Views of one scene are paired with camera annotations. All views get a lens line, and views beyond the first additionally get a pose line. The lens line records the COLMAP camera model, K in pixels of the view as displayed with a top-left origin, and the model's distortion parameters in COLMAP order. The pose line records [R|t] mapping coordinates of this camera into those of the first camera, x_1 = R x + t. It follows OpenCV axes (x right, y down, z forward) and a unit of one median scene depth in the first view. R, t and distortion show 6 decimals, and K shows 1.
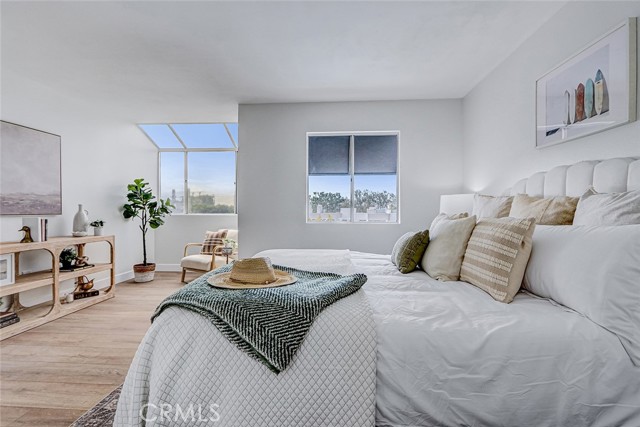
lens RADIAL K [[298.0, 0, 320.7], [0, 298.0, 210.7], [0, 0, 1]] dist [0.004578, -0.001921]
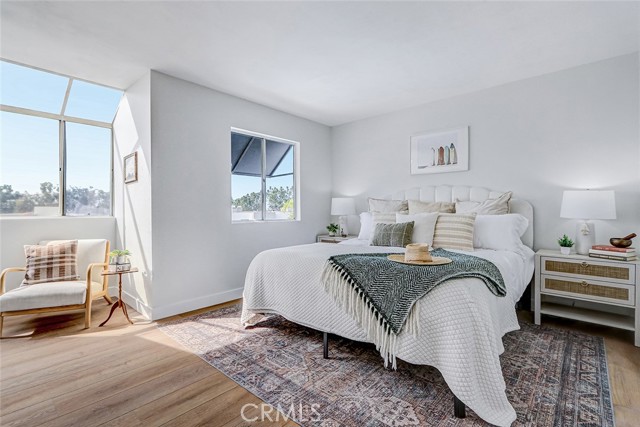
lens RADIAL K [[298.0, 0, 308.1], [0, 298.0, 210.8], [0, 0, 1]] dist [0.004578, -0.001921]
pose [[0.611695, -0.010037, 0.791030, -0.662396], [0.006549, 0.999949, 0.007623, -0.003334], [-0.791067, 0.000518, 0.611729, 0.236617]]
